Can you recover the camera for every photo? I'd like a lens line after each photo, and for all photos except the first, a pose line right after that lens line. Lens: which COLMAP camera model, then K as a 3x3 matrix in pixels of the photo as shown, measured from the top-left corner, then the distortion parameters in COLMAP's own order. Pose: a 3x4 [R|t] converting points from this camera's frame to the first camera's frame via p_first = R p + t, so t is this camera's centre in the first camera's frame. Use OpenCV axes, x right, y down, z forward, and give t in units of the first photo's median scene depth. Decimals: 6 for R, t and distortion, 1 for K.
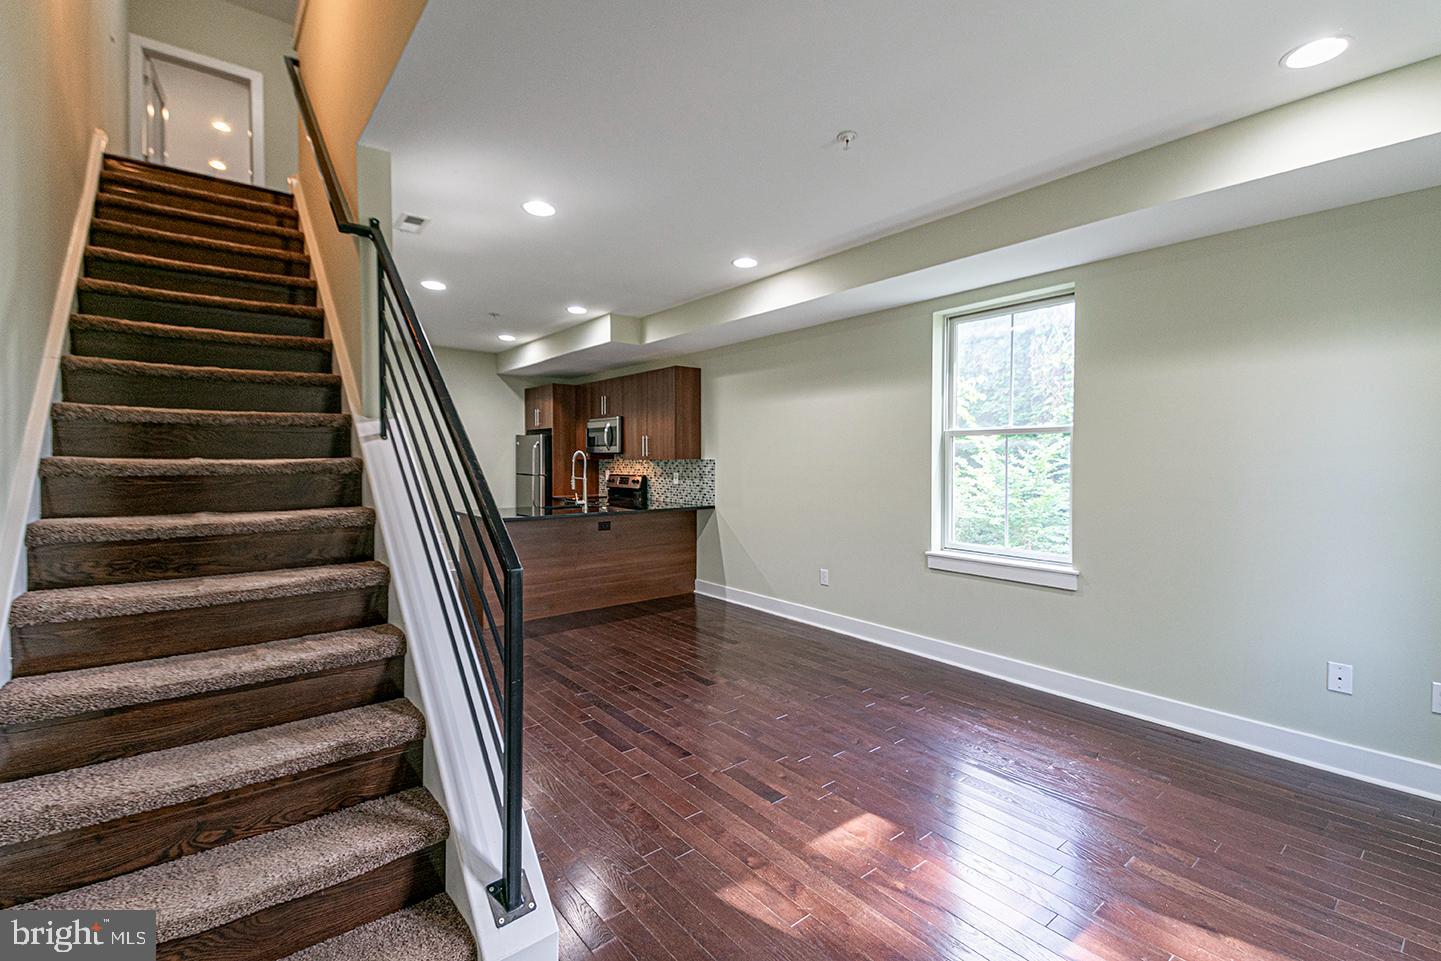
lens RADIAL K [[636.7, 0, 720.5], [0, 636.7, 480.5], [0, 0, 1]] dist [0.015862, -0.000403]
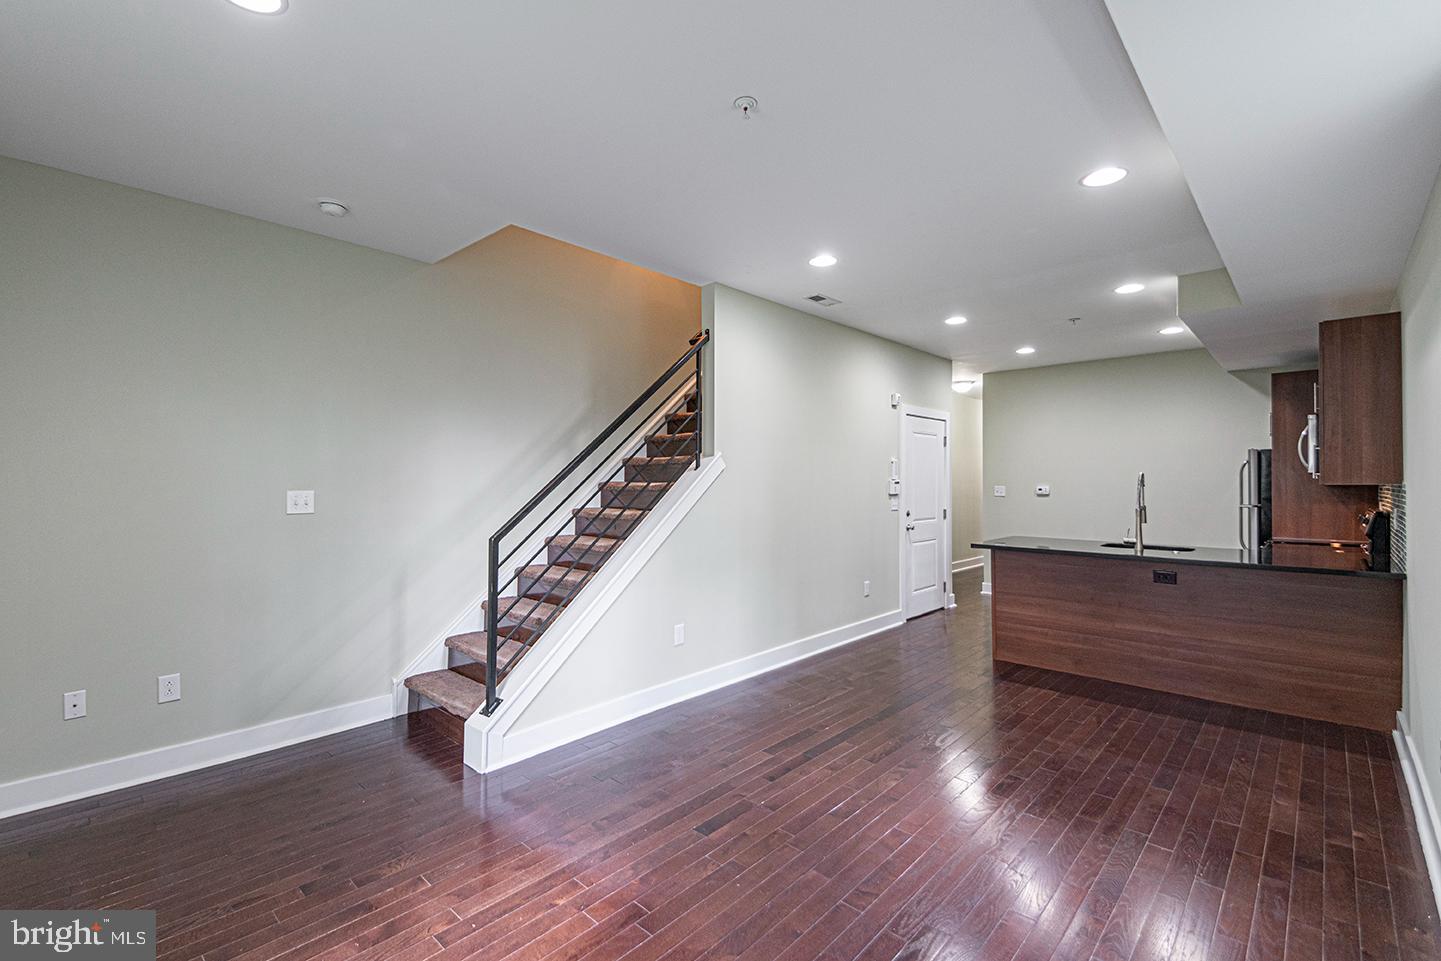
lens RADIAL K [[623.5, 0, 685.5], [0, 623.5, 489.9], [0, 0, 1]] dist [0.071219, -0.000013]
pose [[0.100334, 0.004582, -0.994943, 0.443149], [-0.027166, 0.999629, 0.001864, -0.009917], [0.994583, 0.026841, 0.100422, 0.365682]]
